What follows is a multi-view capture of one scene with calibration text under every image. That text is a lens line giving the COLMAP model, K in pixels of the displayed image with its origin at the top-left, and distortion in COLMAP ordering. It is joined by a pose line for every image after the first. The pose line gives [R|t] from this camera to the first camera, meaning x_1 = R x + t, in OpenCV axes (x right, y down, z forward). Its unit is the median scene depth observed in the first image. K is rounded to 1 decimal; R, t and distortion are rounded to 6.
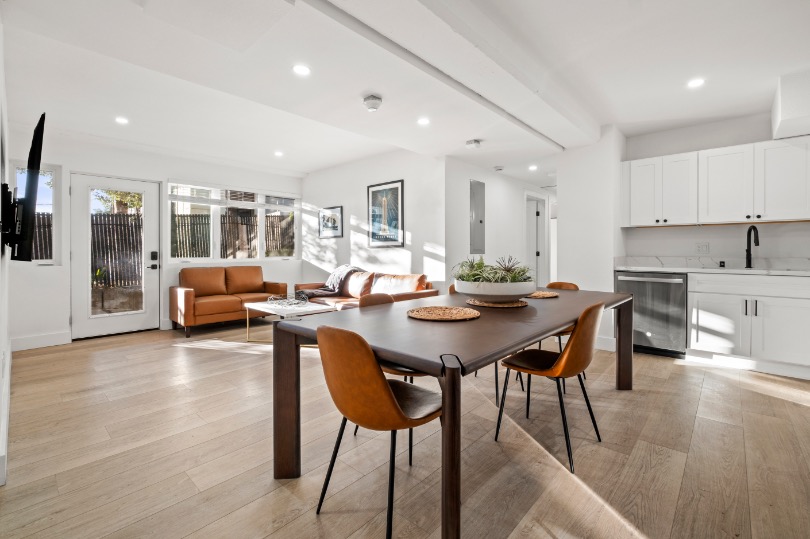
lens RADIAL K [[354.8, 0, 405.2], [0, 354.8, 252.2], [0, 0, 1]] dist [0.000667, 0.000202]
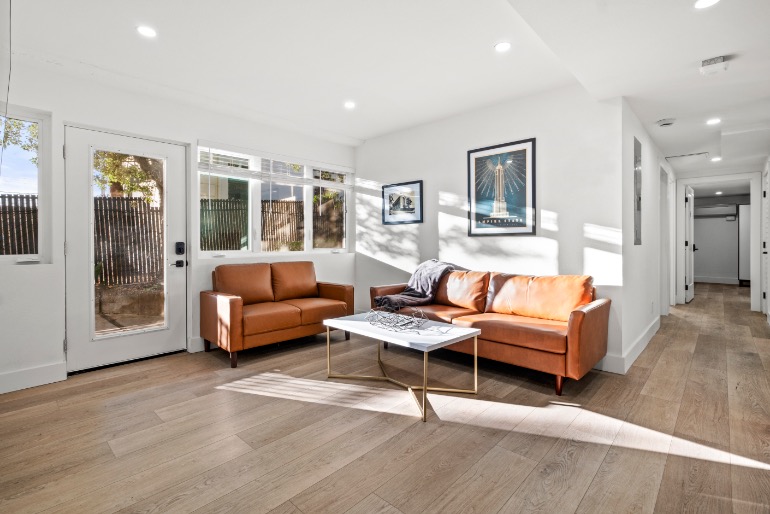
lens RADIAL K [[358.0, 0, 384.8], [0, 358.0, 242.3], [0, 0, 1]] dist [0.000418, 0.000208]
pose [[0.999891, -0.002315, -0.014563, -0.271808], [0.002312, 0.999997, -0.000235, -0.000370], [0.014564, 0.000201, 0.999894, 0.274776]]
